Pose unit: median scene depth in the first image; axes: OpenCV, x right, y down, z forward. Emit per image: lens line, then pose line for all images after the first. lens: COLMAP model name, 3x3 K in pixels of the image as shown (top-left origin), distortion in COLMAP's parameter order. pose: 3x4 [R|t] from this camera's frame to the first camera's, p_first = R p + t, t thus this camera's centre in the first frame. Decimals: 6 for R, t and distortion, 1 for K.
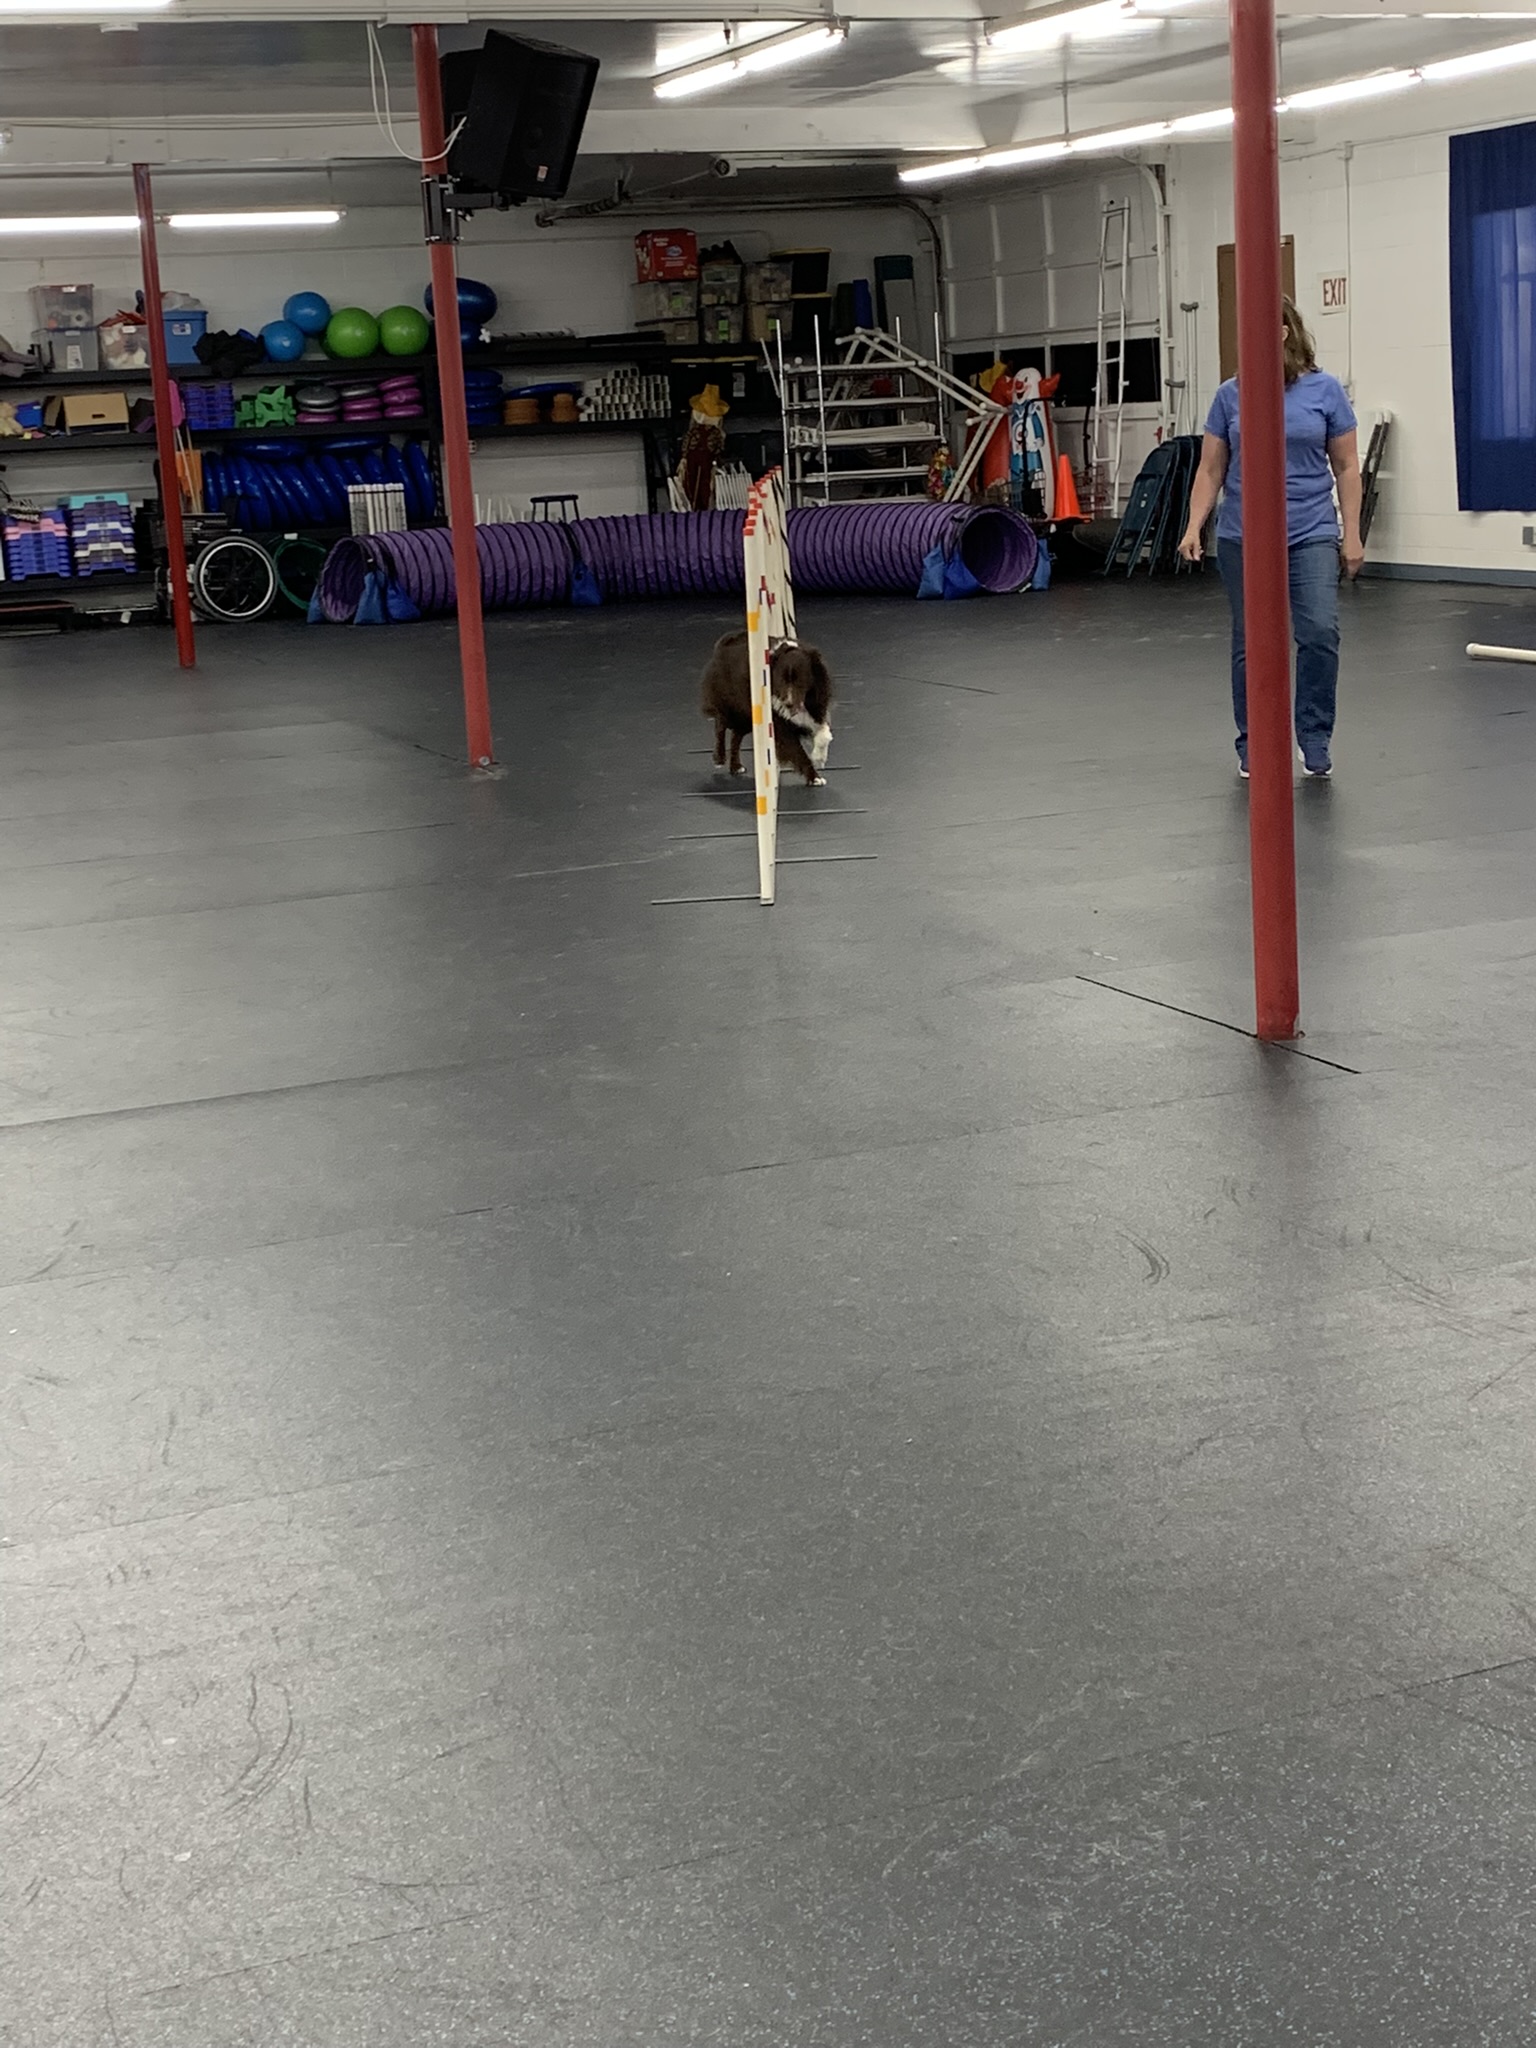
lens RADIAL K [[3043.2, 0, 768.2], [0, 3043.2, 1026.8], [0, 0, 1]] dist [0.061646, 0.000000]
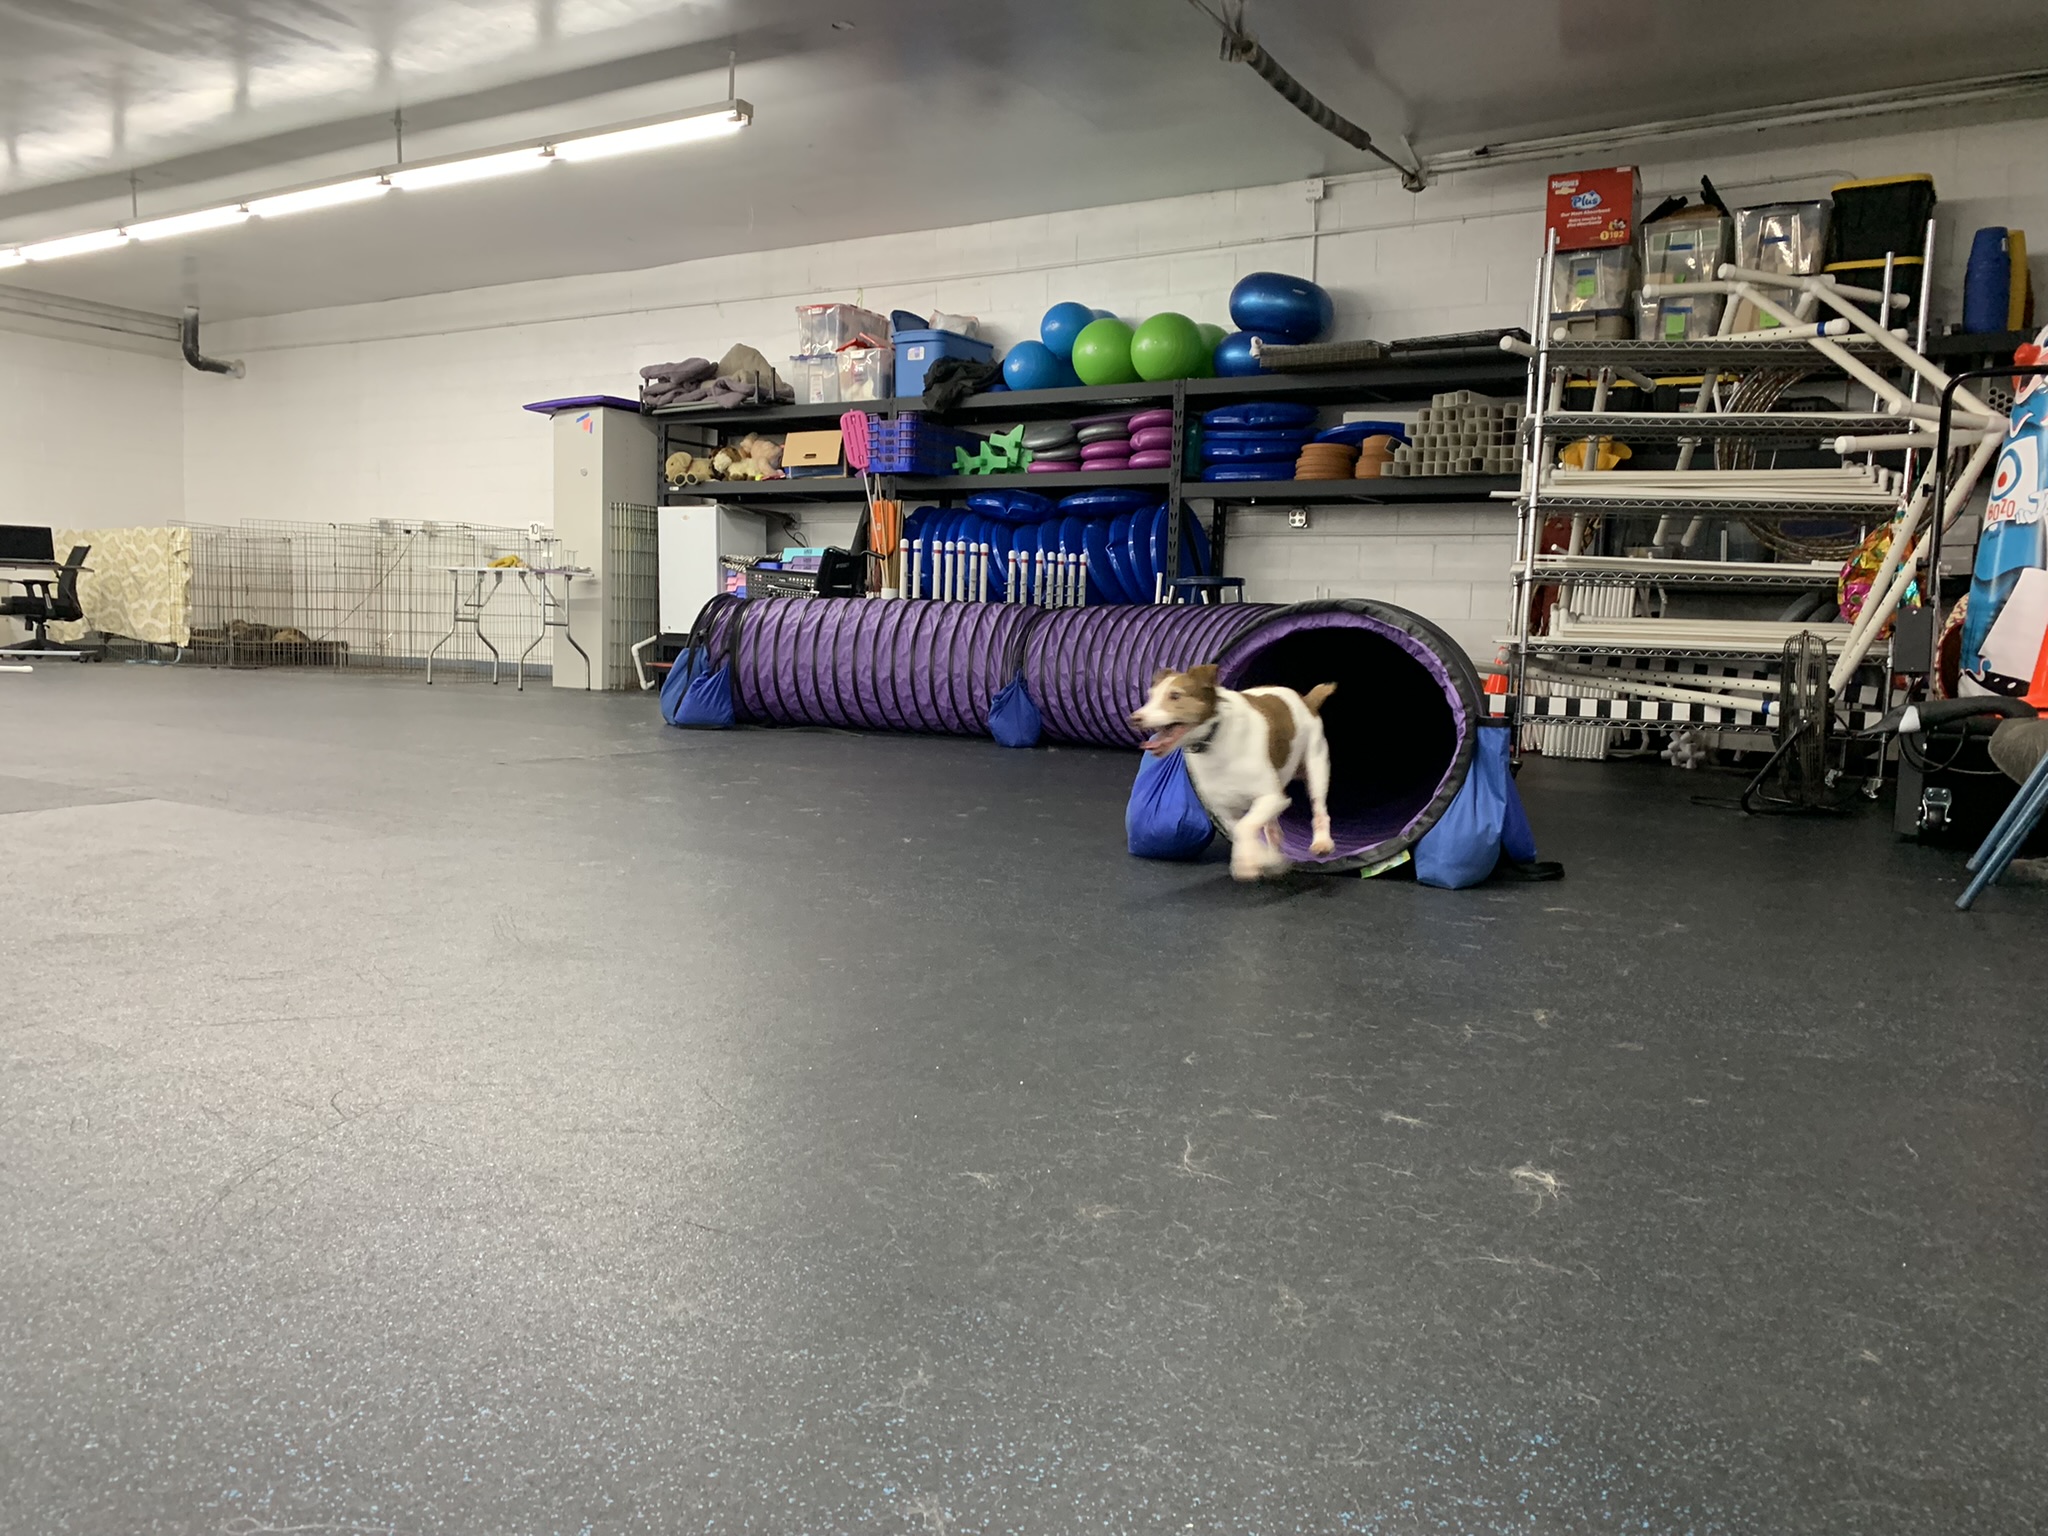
lens RADIAL K [[1532.3, 0, 1021.6], [0, 1532.3, 775.5], [0, 0, 1]] dist [0.022370, -0.027449]
pose [[0.588482, 0.154228, -0.793664, 0.166363], [-0.220599, 0.975021, 0.025901, -0.133217], [0.777833, 0.159839, 0.607805, 0.780887]]
